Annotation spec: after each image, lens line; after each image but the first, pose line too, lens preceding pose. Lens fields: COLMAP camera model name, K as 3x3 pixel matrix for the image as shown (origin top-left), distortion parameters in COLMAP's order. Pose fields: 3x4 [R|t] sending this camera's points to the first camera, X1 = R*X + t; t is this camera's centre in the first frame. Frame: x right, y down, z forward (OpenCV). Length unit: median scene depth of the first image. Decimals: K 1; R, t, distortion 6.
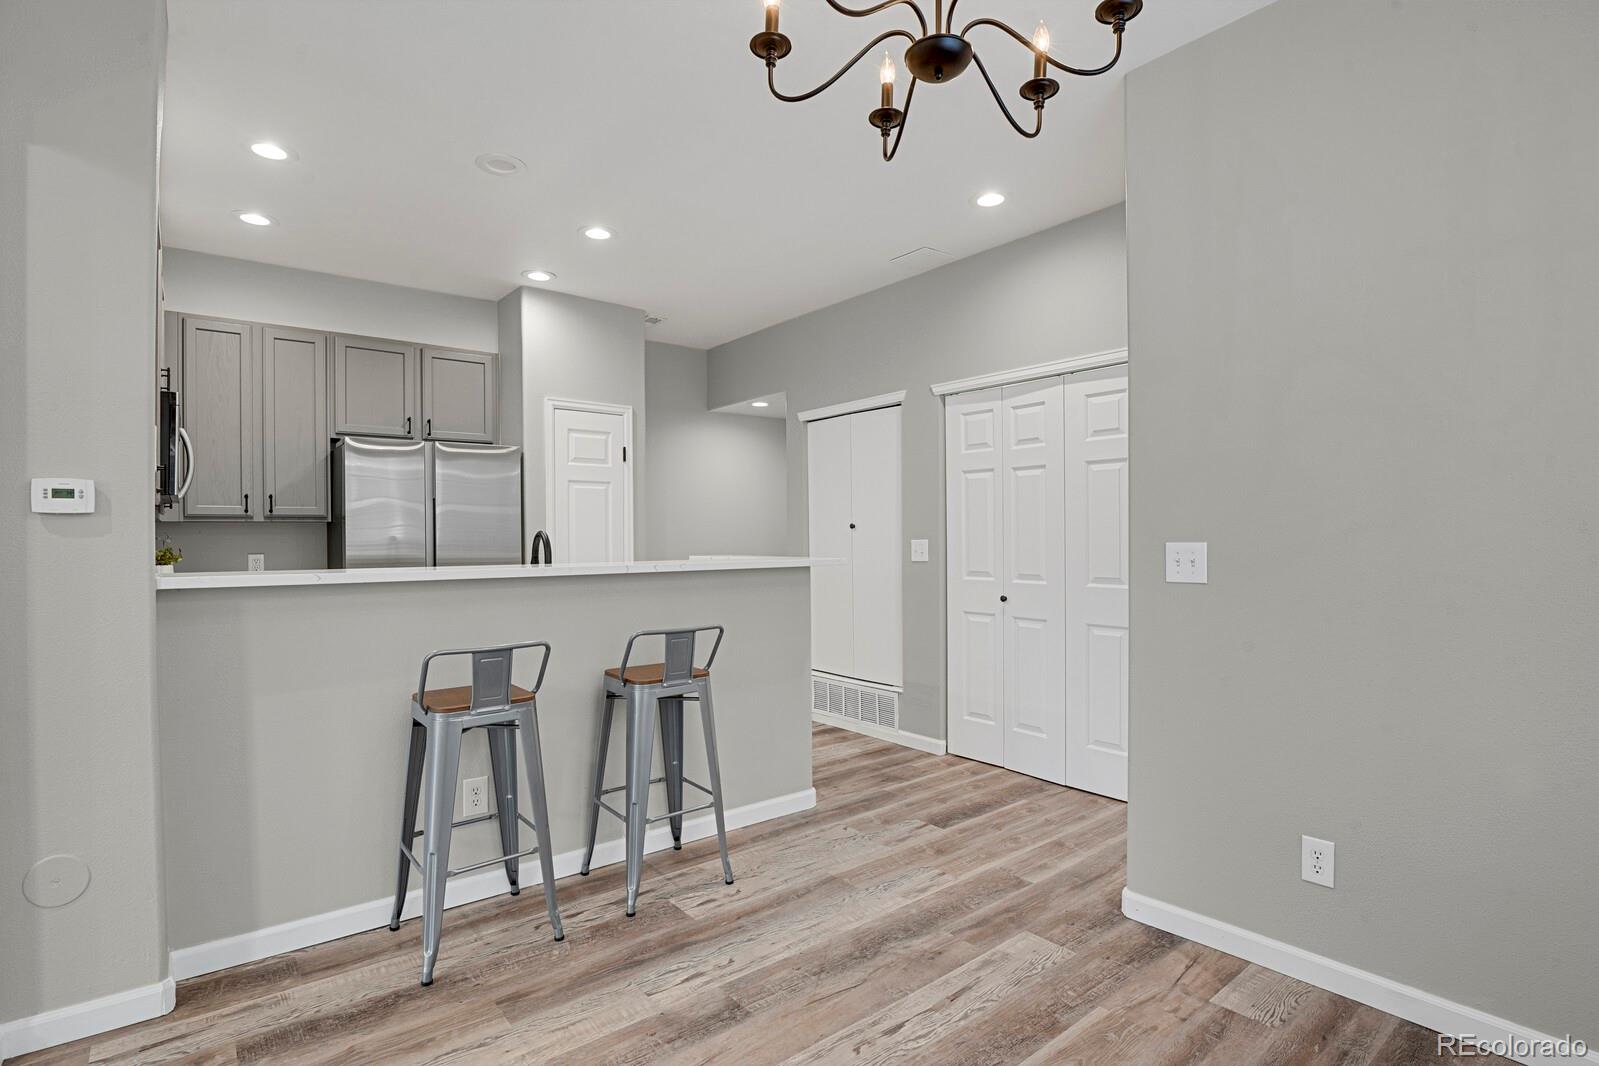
lens RADIAL K [[780.2, 0, 804.7], [0, 780.2, 541.8], [0, 0, 1]] dist [-0.023142, -0.004716]
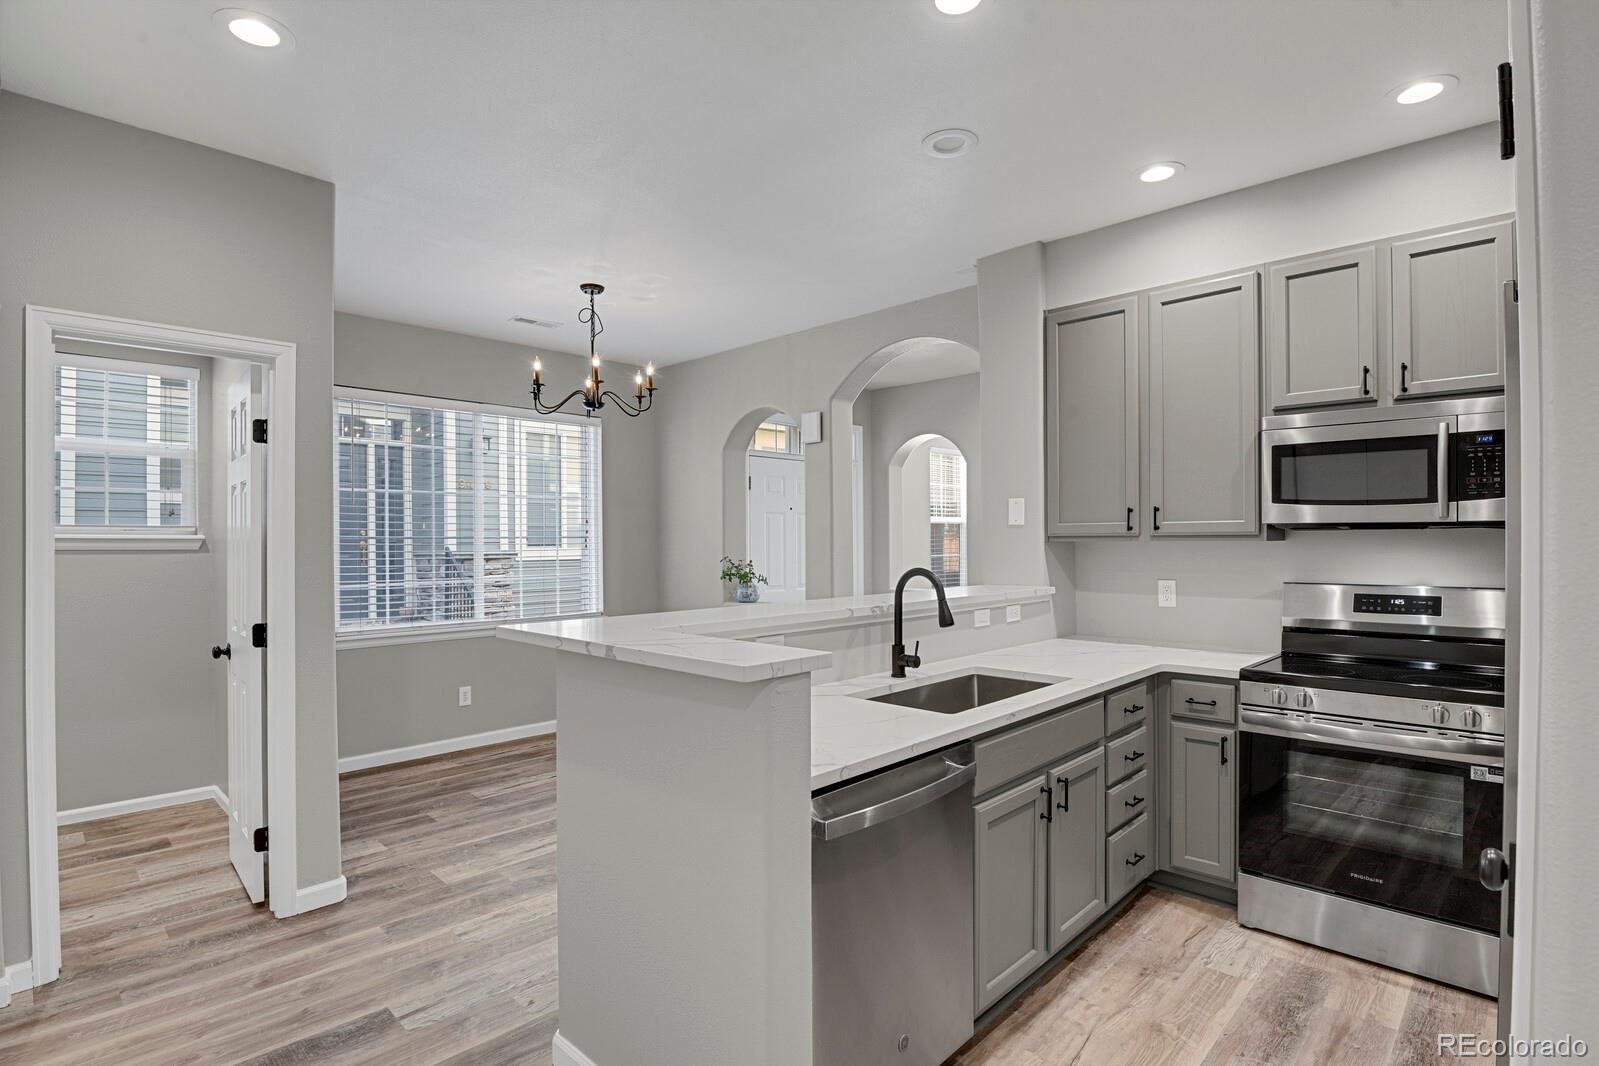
lens RADIAL K [[780.2, 0, 804.1], [0, 780.2, 542.6], [0, 0, 1]] dist [-0.023142, -0.004716]
pose [[-0.993063, 0.012643, -0.116899, -0.093519], [0.011622, 0.999888, 0.009418, -0.038391], [0.117005, 0.007994, -0.993099, 1.383863]]
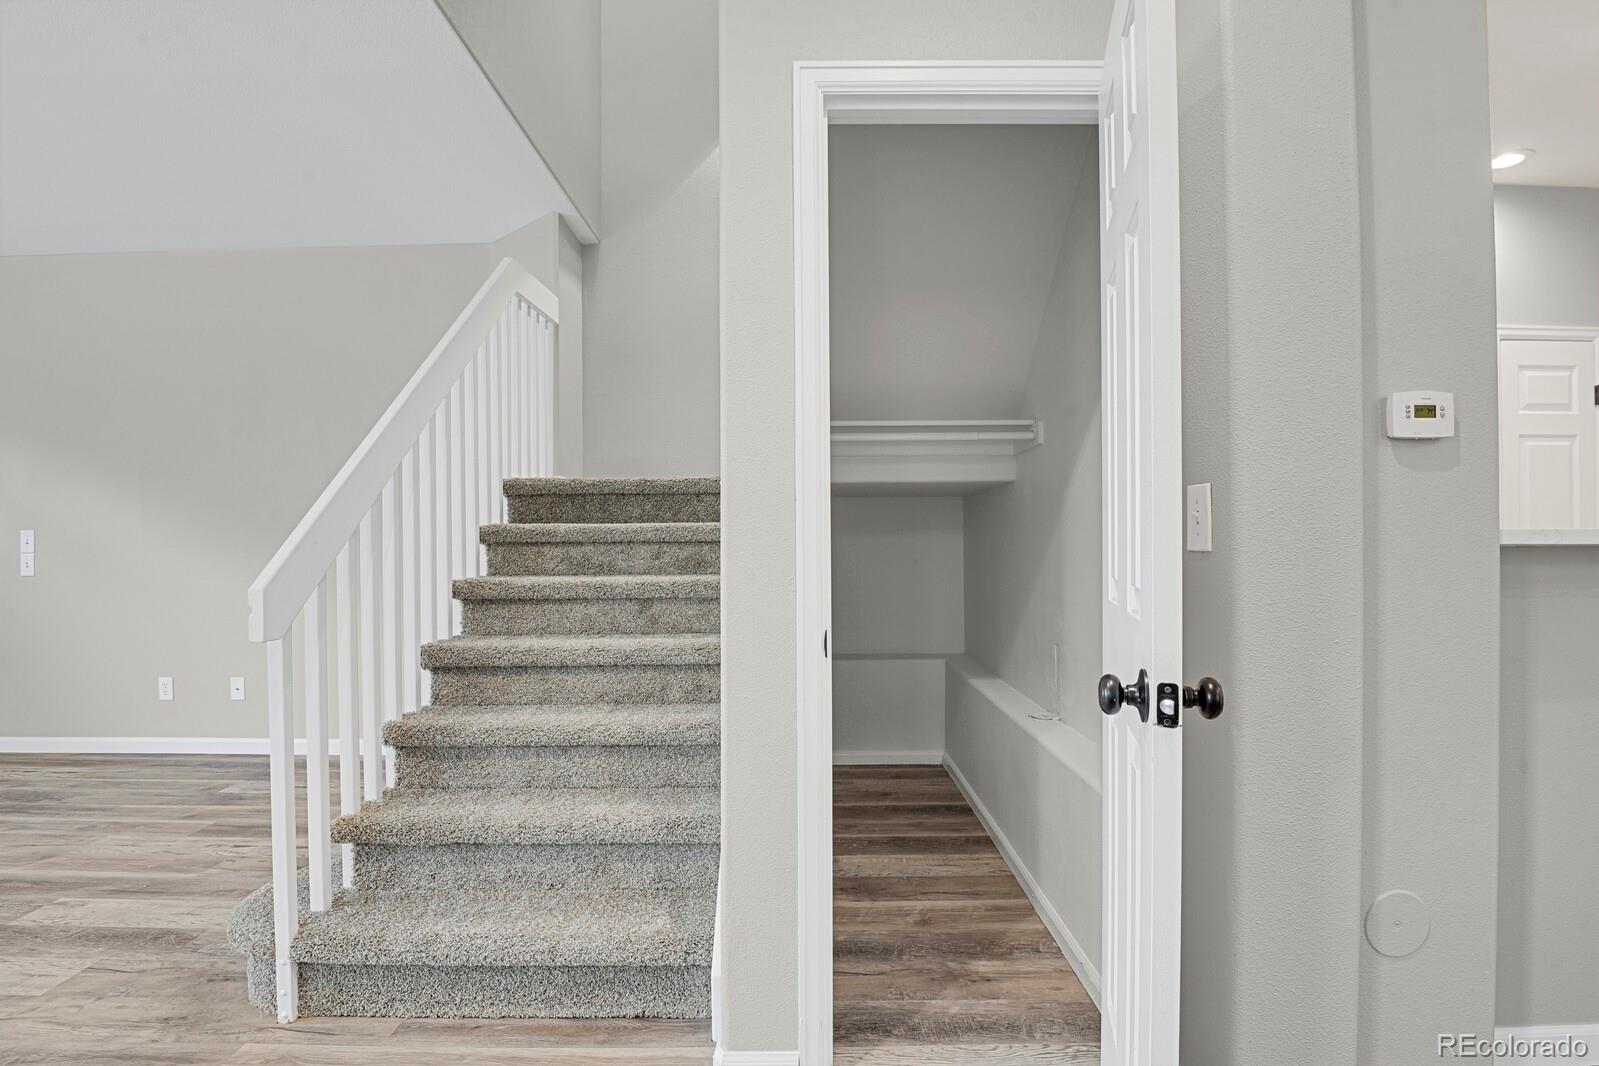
lens RADIAL K [[780.2, 0, 803.8], [0, 780.2, 541.0], [0, 0, 1]] dist [-0.023142, -0.004716]
pose [[0.775562, 0.001334, -0.631270, -0.438594], [-0.003918, 0.999989, -0.002699, 0.030884], [0.631259, 0.004567, 0.775559, 0.011716]]
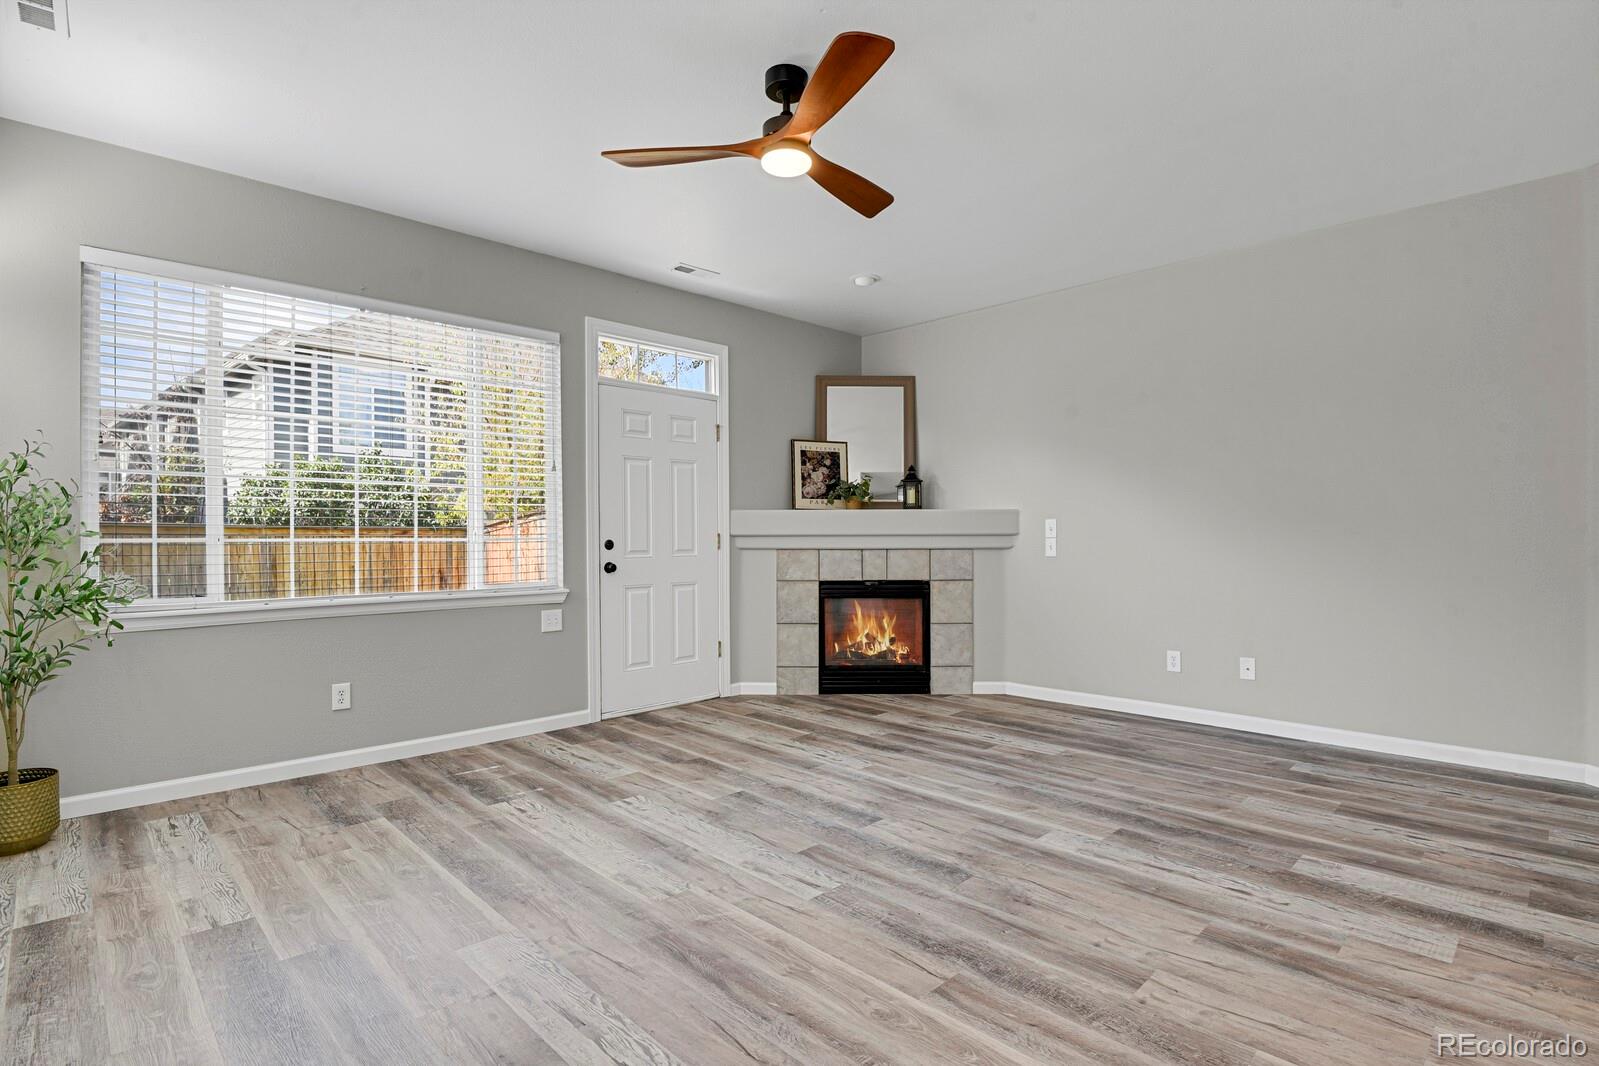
lens RADIAL K [[780.2, 0, 802.3], [0, 780.2, 541.3], [0, 0, 1]] dist [-0.023142, -0.004716]
pose [[0.095431, 0.015020, -0.995323, -0.659168], [-0.002271, 0.999887, 0.014871, 0.035919], [0.995433, 0.000841, 0.095455, -0.388452]]
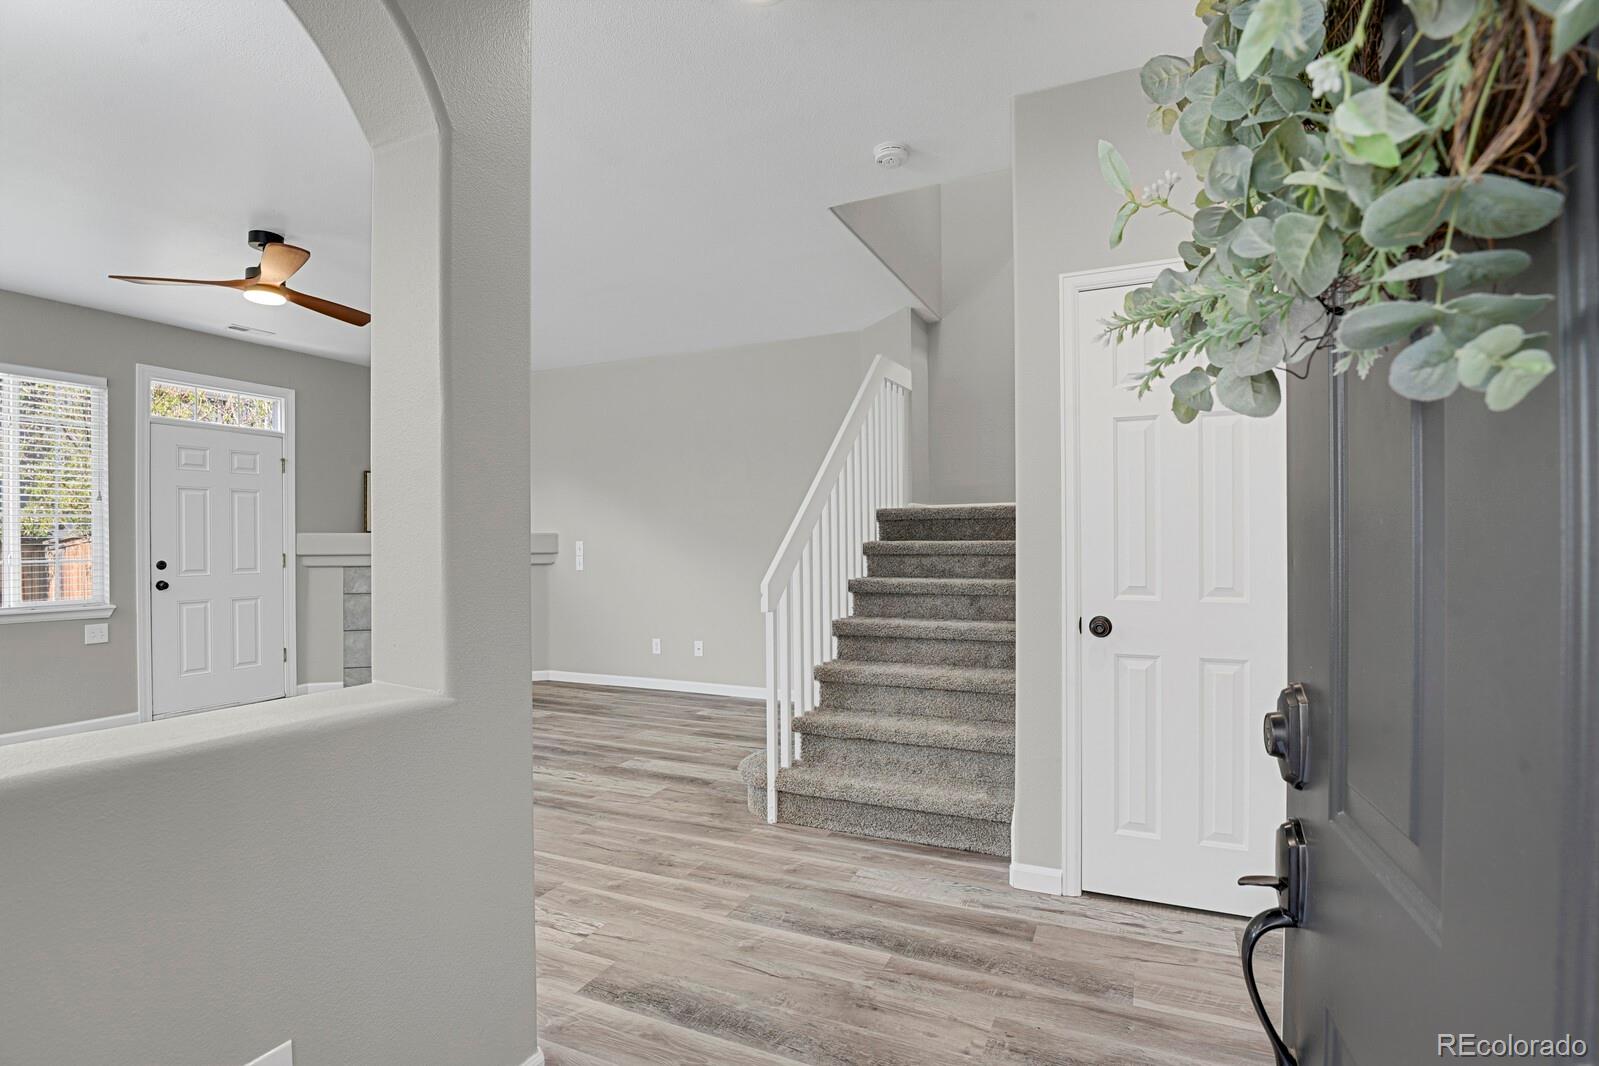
lens RADIAL K [[780.2, 0, 802.6], [0, 780.2, 540.0], [0, 0, 1]] dist [-0.023142, -0.004716]
pose [[0.444466, 0.002617, -0.895792, -0.204259], [-0.003369, 0.999994, 0.001249, 0.011081], [0.895790, 0.002463, 0.444472, -0.168675]]
